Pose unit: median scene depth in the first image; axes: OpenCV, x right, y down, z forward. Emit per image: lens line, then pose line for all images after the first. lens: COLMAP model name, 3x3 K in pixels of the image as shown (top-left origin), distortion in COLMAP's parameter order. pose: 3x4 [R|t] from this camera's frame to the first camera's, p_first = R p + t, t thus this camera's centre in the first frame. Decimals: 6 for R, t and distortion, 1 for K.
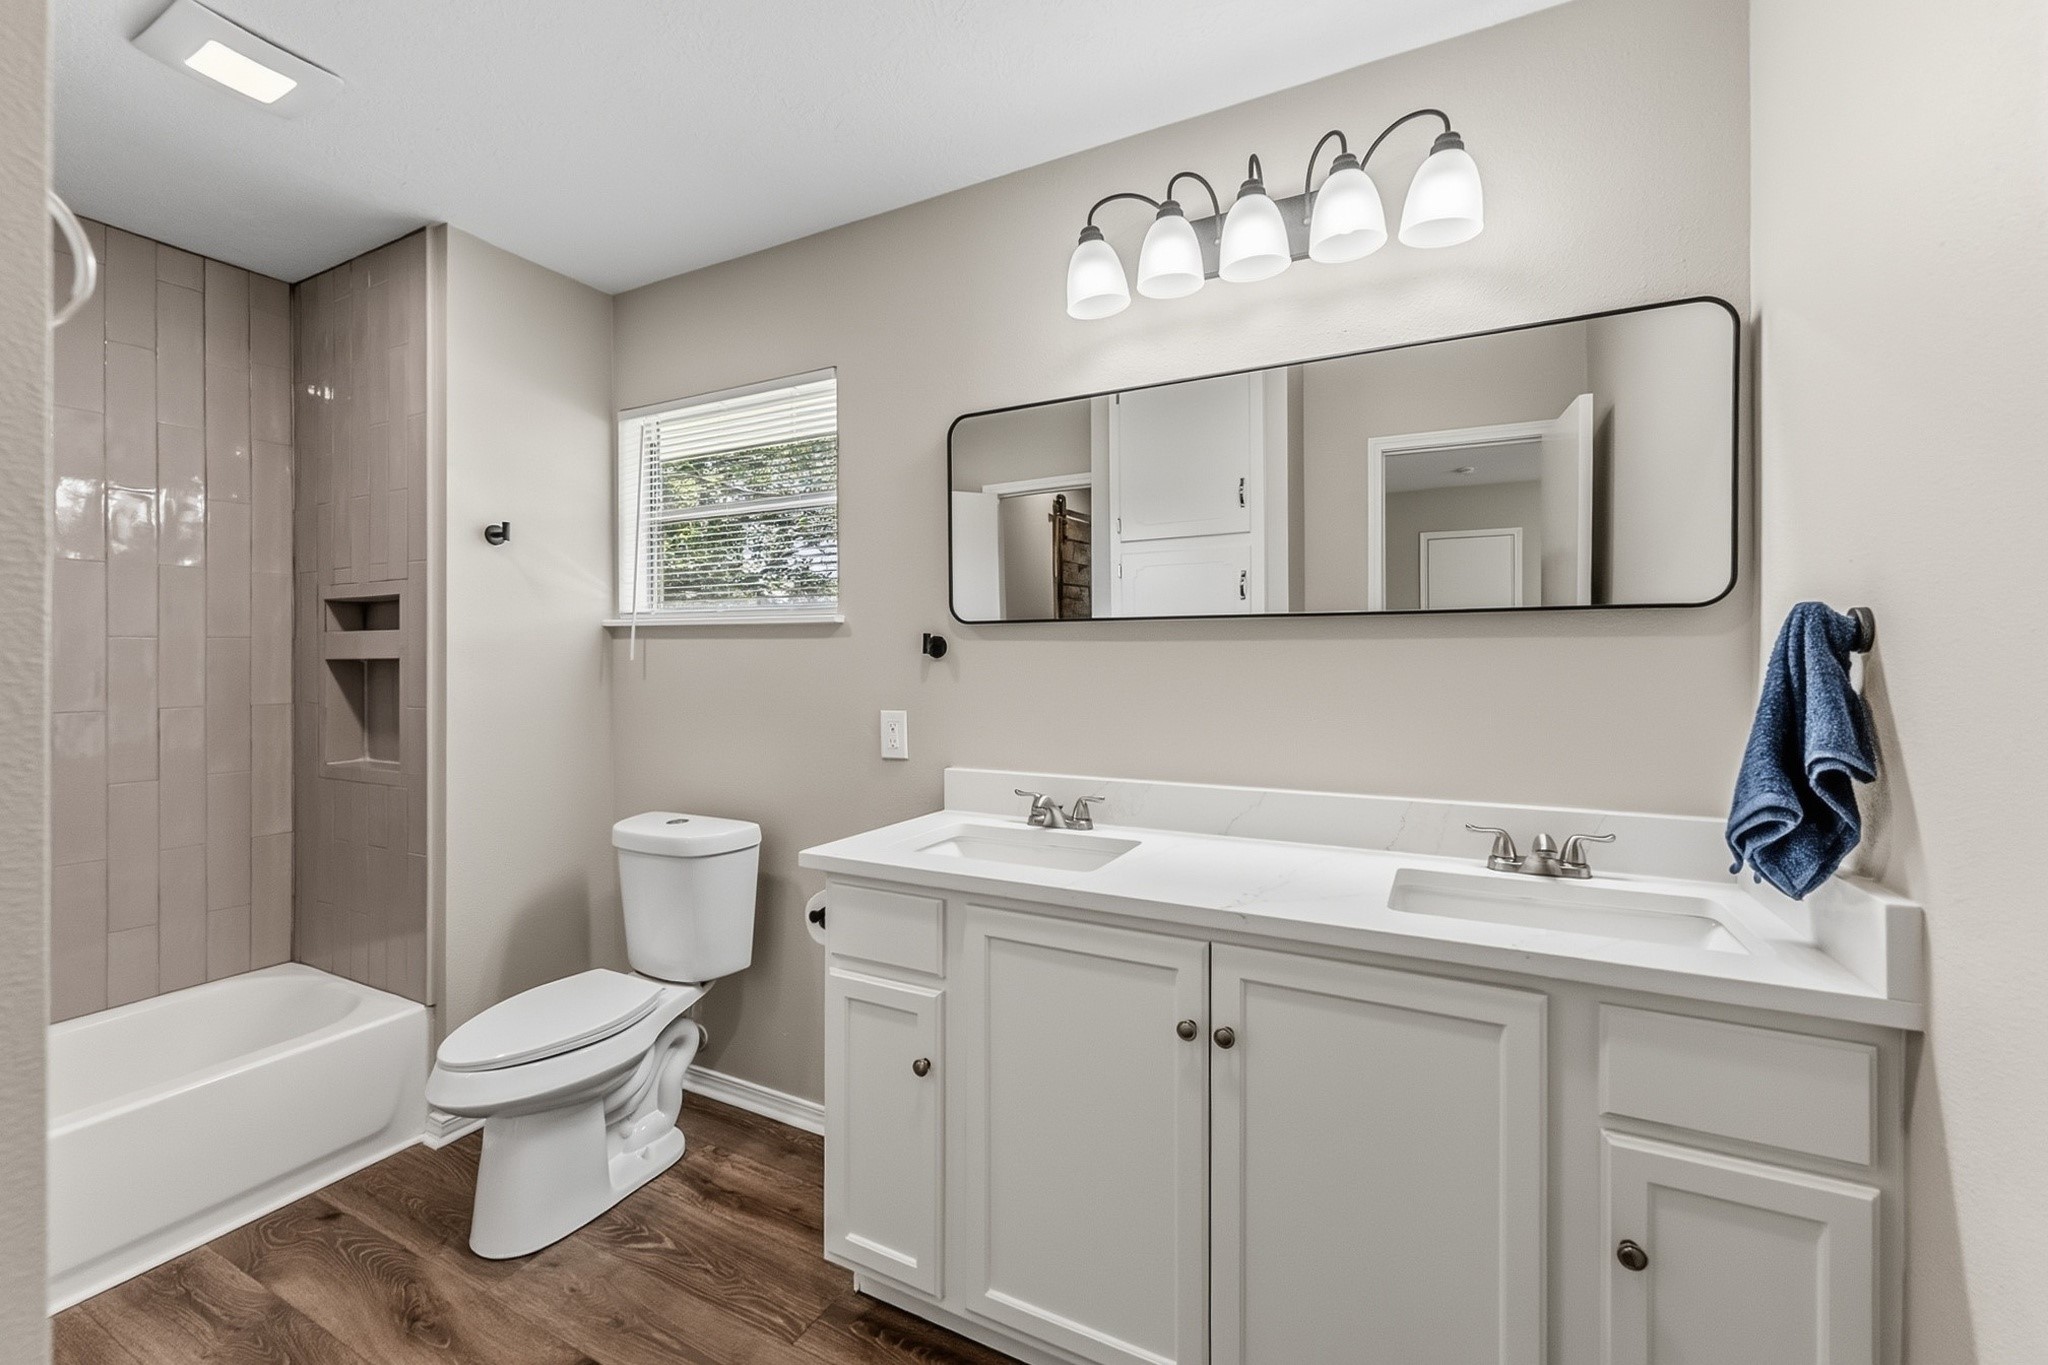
lens RADIAL K [[841.2, 0, 1010.5], [0, 841.2, 669.6], [0, 0, 1]] dist [-0.001002, 0.000387]
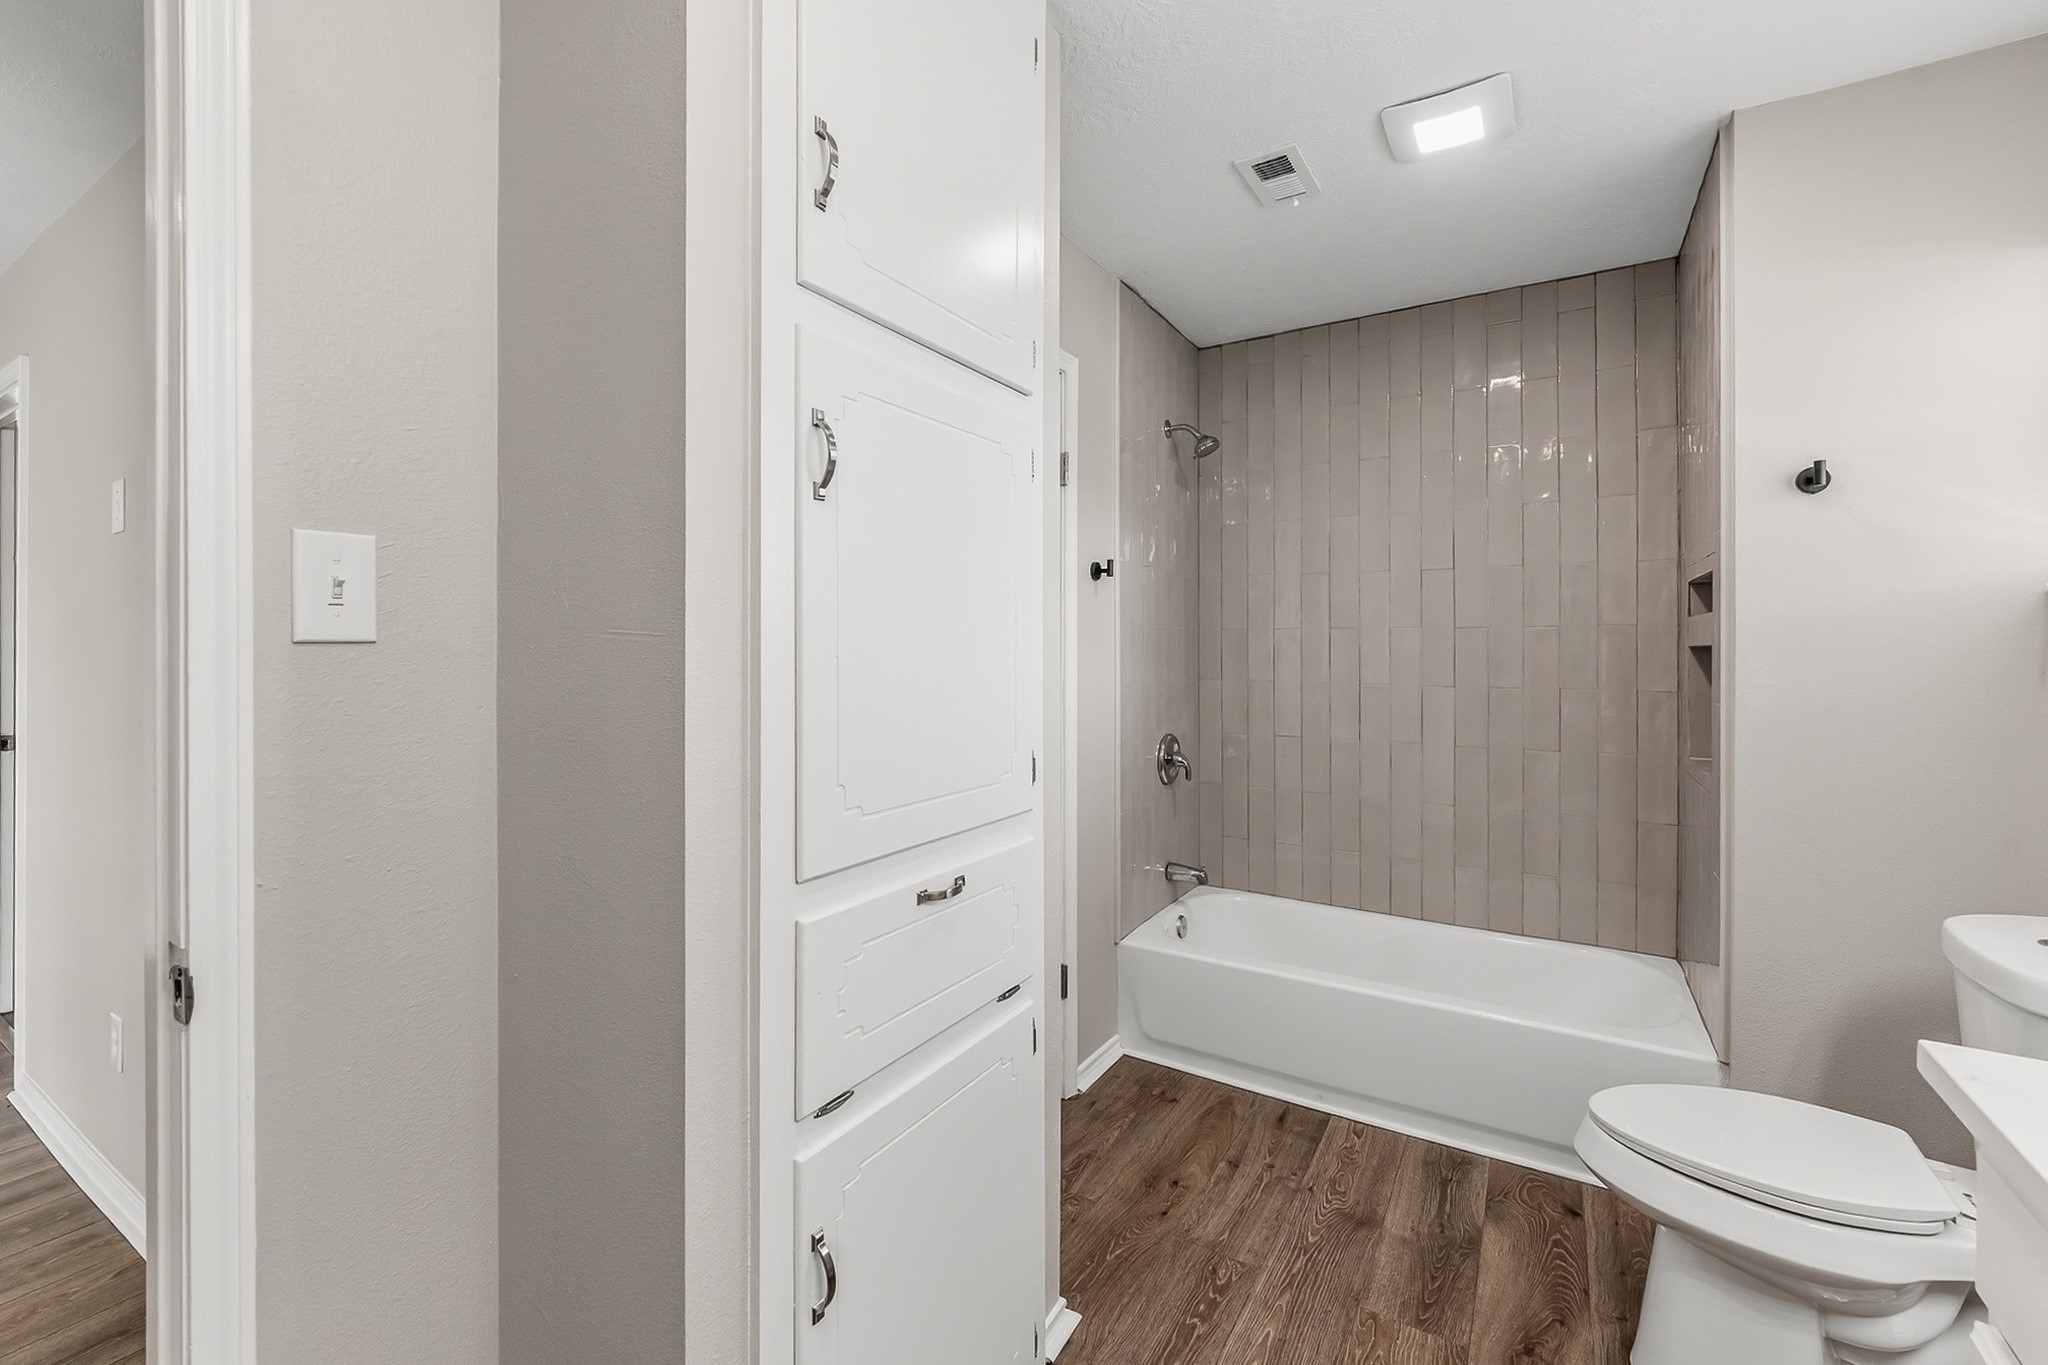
lens RADIAL K [[841.2, 0, 1009.8], [0, 841.2, 663.6], [0, 0, 1]] dist [-0.001002, 0.000387]
pose [[-0.074043, 0.017237, -0.997106, 0.230801], [-0.003273, 0.999841, 0.017527, -0.010901], [0.997250, 0.004561, -0.073974, 0.434165]]
